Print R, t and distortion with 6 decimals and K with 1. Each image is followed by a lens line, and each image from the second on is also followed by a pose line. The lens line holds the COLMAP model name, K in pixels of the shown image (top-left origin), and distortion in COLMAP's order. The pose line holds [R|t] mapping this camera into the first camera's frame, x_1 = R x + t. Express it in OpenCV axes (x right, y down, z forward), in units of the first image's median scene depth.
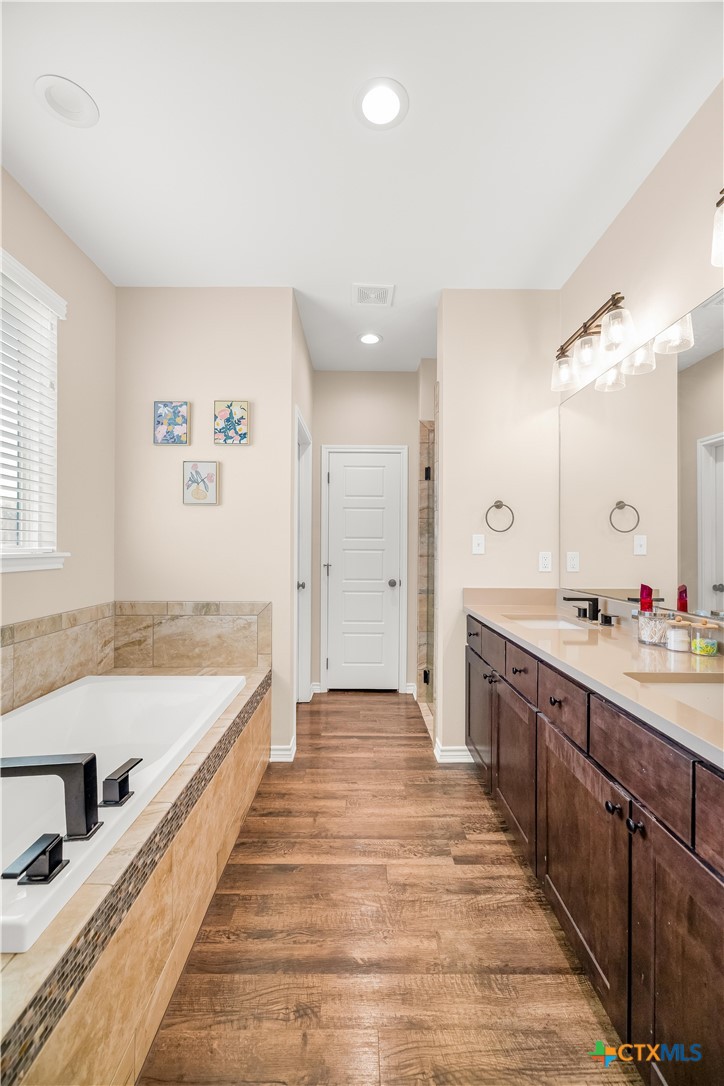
lens RADIAL K [[455.4, 0, 359.4], [0, 455.4, 543.7], [0, 0, 1]] dist [-0.006510, 0.000531]
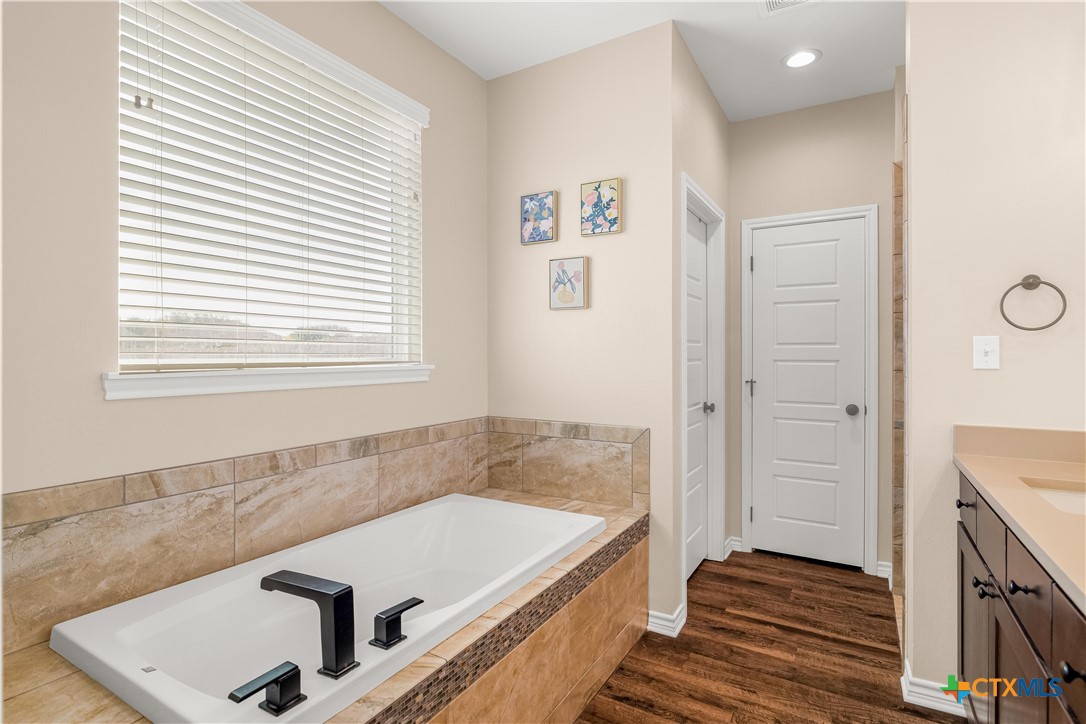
lens RADIAL K [[534.0, 0, 537.5], [0, 534.0, 354.9], [0, 0, 1]] dist [-0.009749, 0.001623]
pose [[0.854404, -0.006546, -0.519569, 0.128914], [0.008834, 0.999959, 0.001929, -0.002055], [0.519535, -0.006238, 0.854426, 0.118391]]
